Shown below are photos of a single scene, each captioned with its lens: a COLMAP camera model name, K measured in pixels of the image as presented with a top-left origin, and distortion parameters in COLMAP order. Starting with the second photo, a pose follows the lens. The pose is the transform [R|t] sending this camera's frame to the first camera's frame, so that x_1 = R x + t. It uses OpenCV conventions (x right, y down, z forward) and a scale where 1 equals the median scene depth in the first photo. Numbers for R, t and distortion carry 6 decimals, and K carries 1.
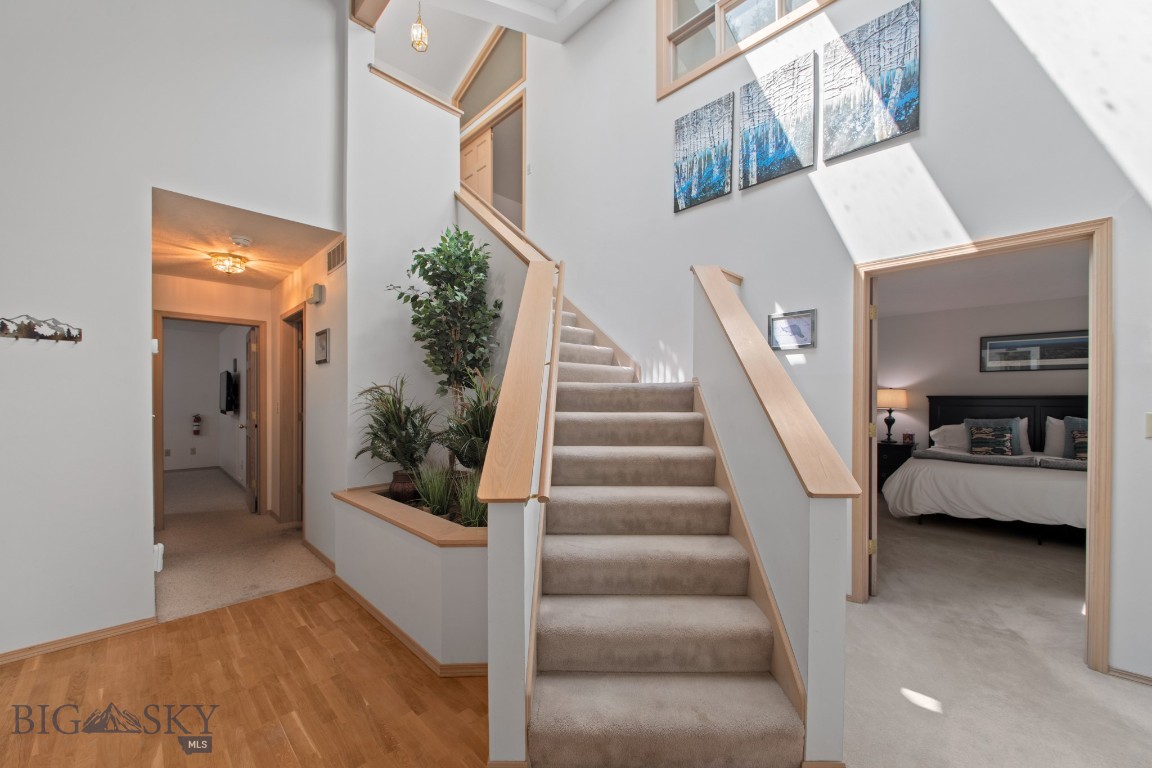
lens RADIAL K [[449.1, 0, 574.9], [0, 449.1, 404.0], [0, 0, 1]] dist [-0.000098, -0.000164]
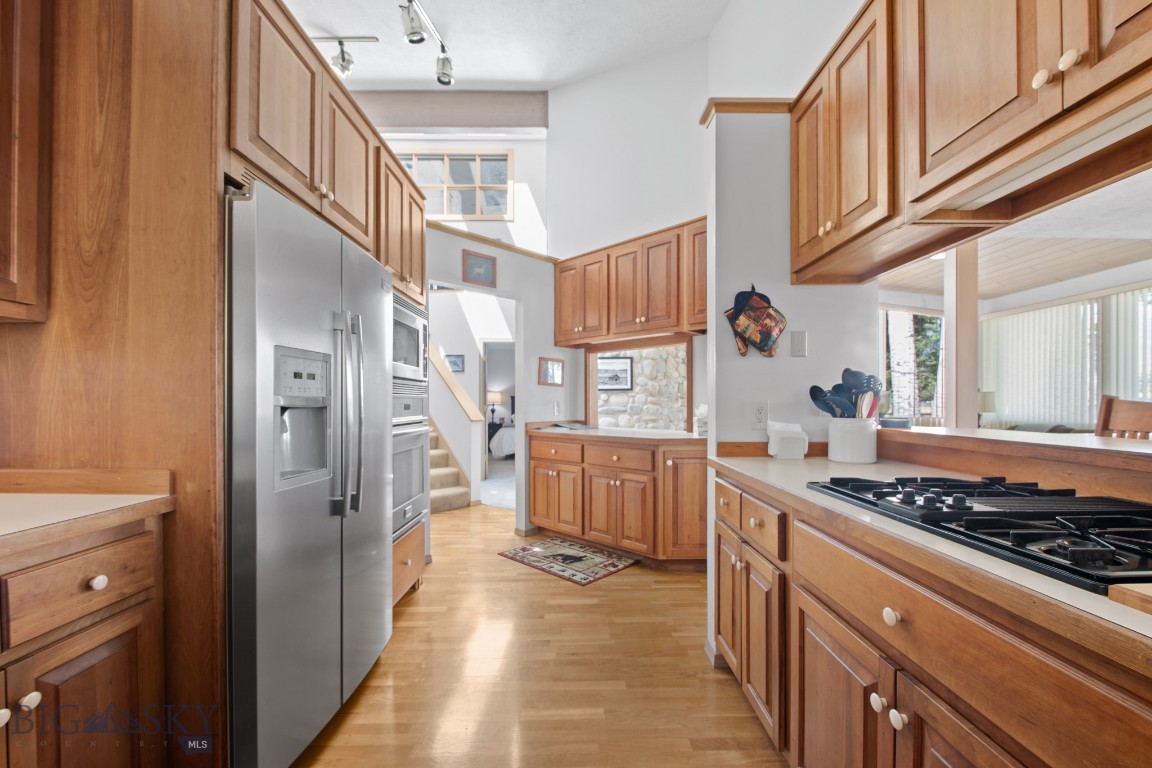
lens RADIAL K [[449.1, 0, 574.9], [0, 449.1, 404.0], [0, 0, 1]] dist [-0.000098, -0.000164]
pose [[0.705024, -0.004648, 0.709168, -0.382921], [0.009184, 0.999955, -0.002577, 0.025420], [-0.709124, 0.008330, 0.705035, -0.559572]]
